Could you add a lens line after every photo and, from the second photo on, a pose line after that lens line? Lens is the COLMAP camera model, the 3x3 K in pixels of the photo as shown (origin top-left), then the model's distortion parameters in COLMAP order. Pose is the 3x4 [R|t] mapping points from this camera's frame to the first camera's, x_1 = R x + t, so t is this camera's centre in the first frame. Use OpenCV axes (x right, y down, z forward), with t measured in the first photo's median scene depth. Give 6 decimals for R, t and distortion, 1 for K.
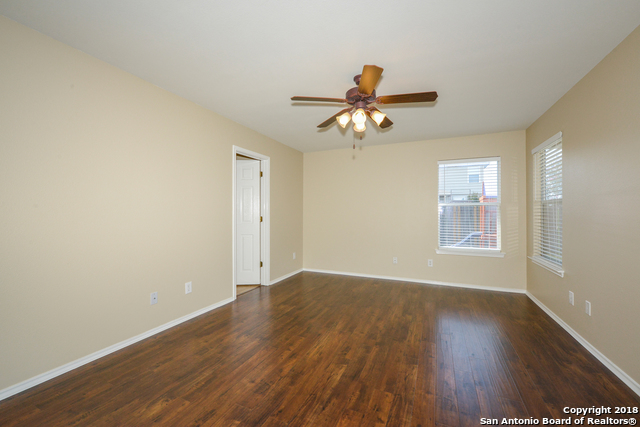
lens RADIAL K [[256.4, 0, 319.3], [0, 256.4, 208.1], [0, 0, 1]] dist [-0.008598, -0.000409]
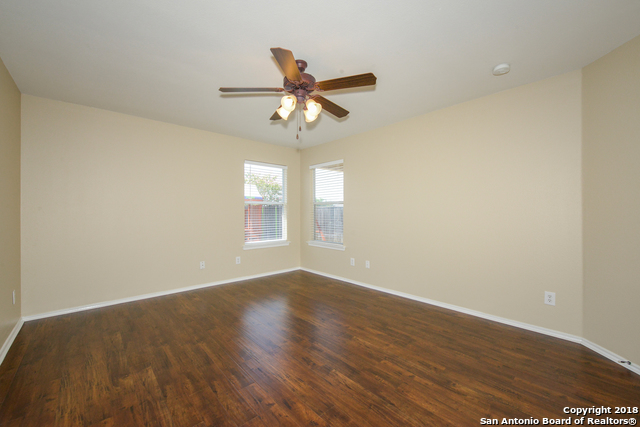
lens RADIAL K [[256.4, 0, 319.0], [0, 256.4, 213.4], [0, 0, 1]] dist [-0.008598, -0.000409]
pose [[0.400710, -0.011814, 0.916129, -0.691602], [-0.017089, 0.999647, 0.020366, 0.007467], [-0.916045, -0.023817, 0.400367, 0.594796]]
